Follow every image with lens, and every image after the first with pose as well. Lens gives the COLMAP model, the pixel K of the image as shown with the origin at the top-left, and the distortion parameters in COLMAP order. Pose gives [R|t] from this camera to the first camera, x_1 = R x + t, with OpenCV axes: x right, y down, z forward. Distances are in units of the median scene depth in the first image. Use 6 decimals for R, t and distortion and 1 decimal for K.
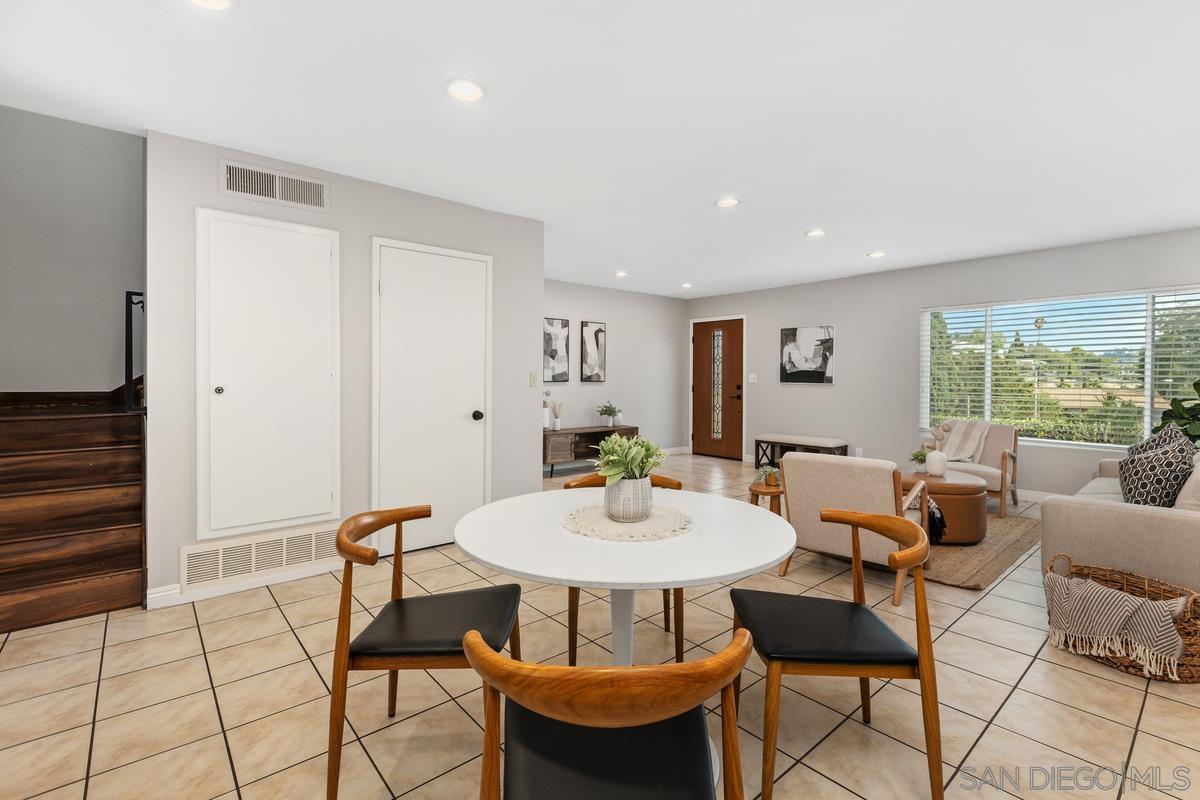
lens RADIAL K [[540.1, 0, 600.7], [0, 540.1, 393.2], [0, 0, 1]] dist [-0.000013, -0.000118]
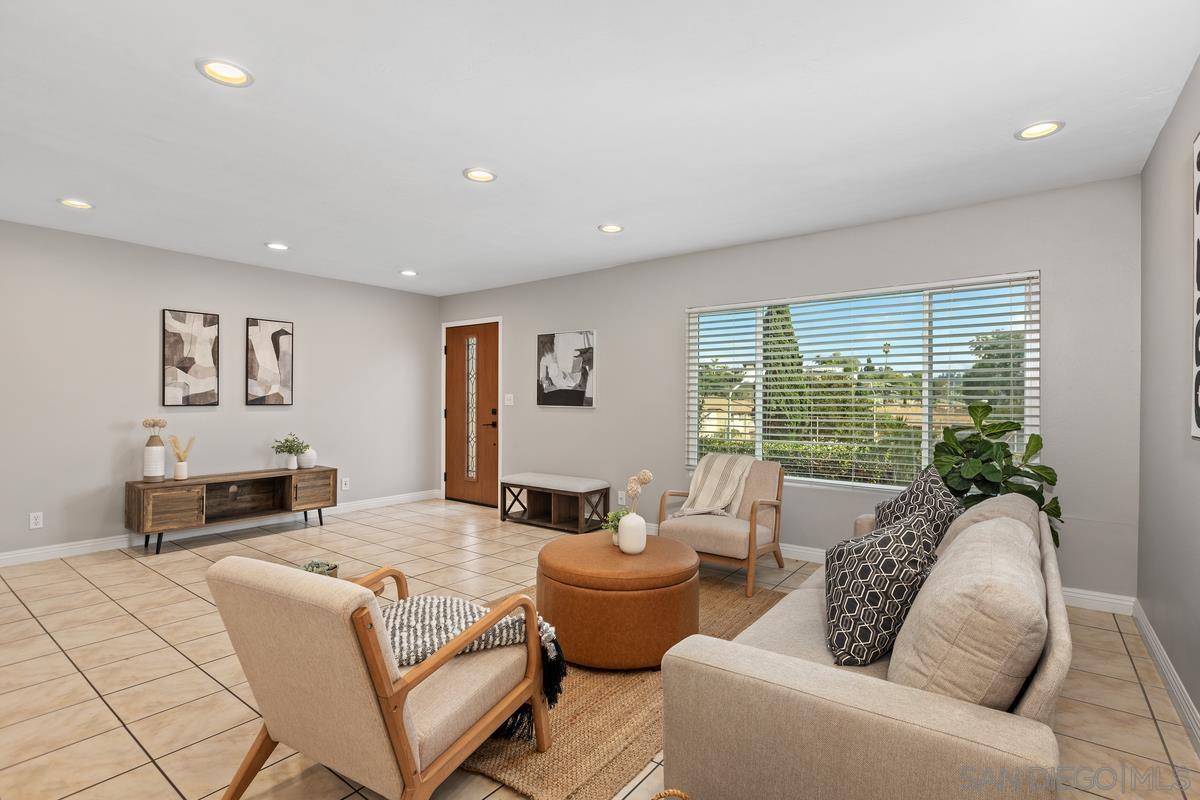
lens RADIAL K [[568.7, 0, 598.4], [0, 568.7, 413.5], [0, 0, 1]] dist [-0.008500, -0.000095]
pose [[0.978093, -0.006794, 0.208058, 0.253211], [0.007504, 0.999968, -0.002624, -0.005767], [-0.208033, 0.004128, 0.978113, 0.199027]]
